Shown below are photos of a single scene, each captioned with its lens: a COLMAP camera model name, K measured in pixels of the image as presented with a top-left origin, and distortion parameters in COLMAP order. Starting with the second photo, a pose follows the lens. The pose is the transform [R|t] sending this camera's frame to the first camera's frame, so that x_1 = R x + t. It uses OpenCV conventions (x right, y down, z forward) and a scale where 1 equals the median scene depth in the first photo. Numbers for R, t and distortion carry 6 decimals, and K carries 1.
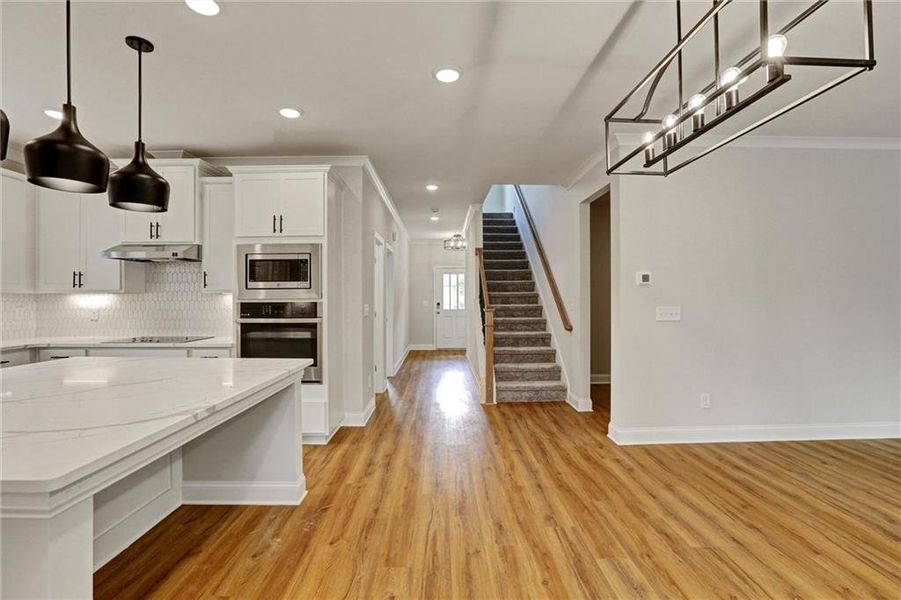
lens RADIAL K [[429.0, 0, 454.4], [0, 429.0, 296.4], [0, 0, 1]] dist [-0.044265, 0.012089]
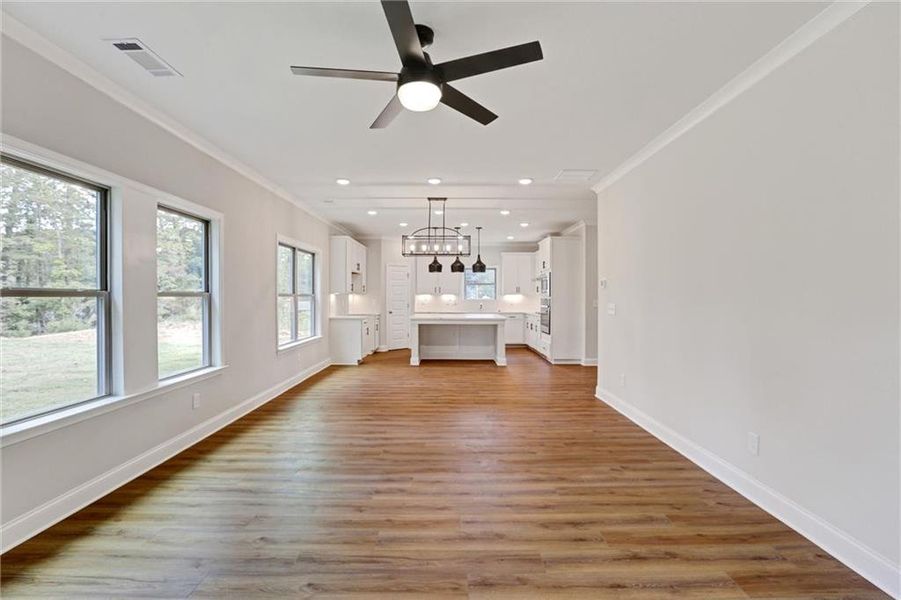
lens RADIAL K [[429.0, 0, 431.5], [0, 429.0, 299.8], [0, 0, 1]] dist [-0.044265, 0.012089]
pose [[-0.072751, 0.013507, -0.997259, 2.298789], [0.001180, 0.999909, 0.013457, -0.016475], [0.997349, -0.000198, -0.072760, 0.615668]]
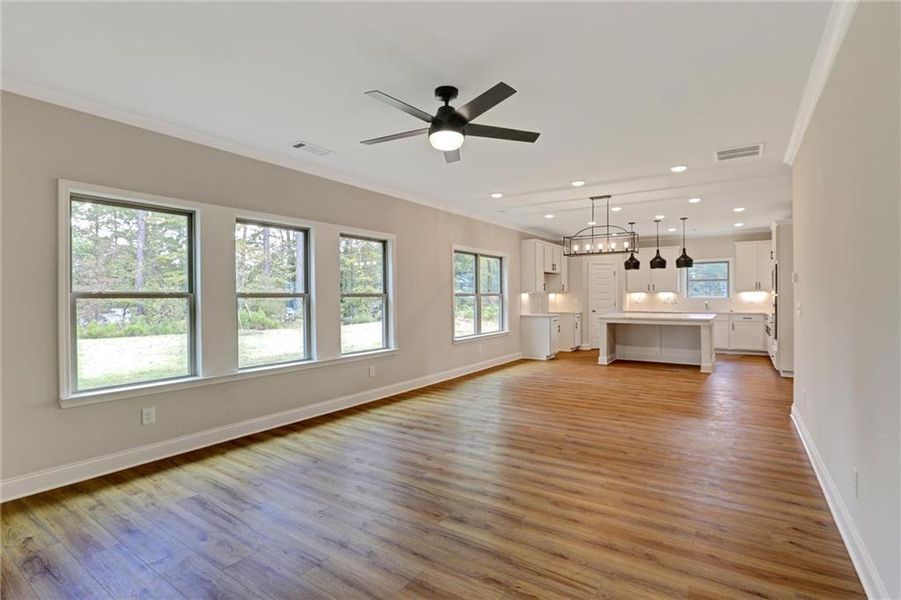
lens RADIAL K [[429.0, 0, 433.2], [0, 429.0, 298.1], [0, 0, 1]] dist [-0.044265, 0.012089]
pose [[-0.622681, 0.012904, -0.782369, 2.332873], [0.011773, 0.999905, 0.007122, -0.014191], [0.782387, -0.004776, -0.622774, 1.121612]]
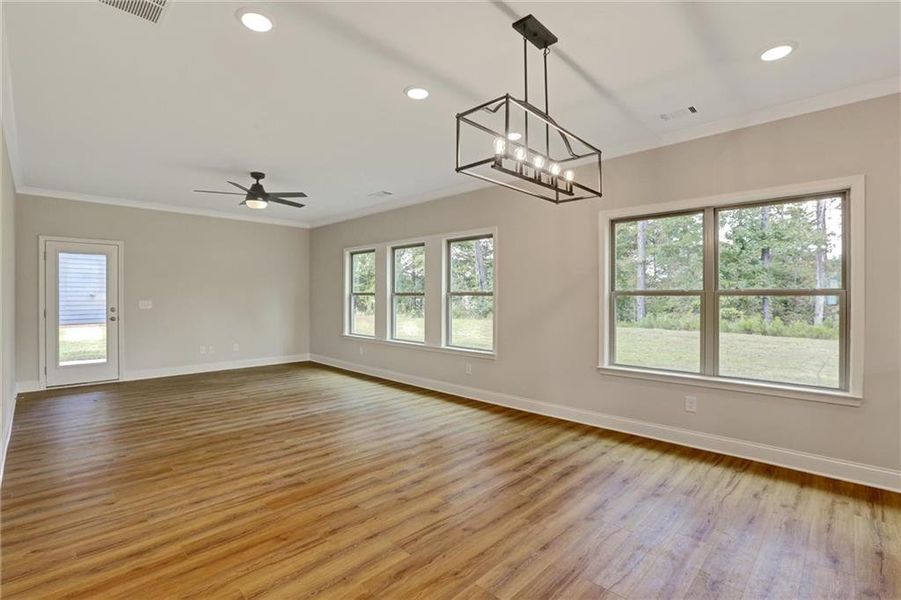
lens RADIAL K [[412.8, 0, 442.3], [0, 412.8, 303.5], [0, 0, 1]] dist [-0.038065, 0.008205]
pose [[-0.681428, -0.009215, 0.731827, -0.115921], [-0.003063, 0.999948, 0.009739, 0.005156], [-0.731878, 0.004394, -0.681421, 1.095191]]
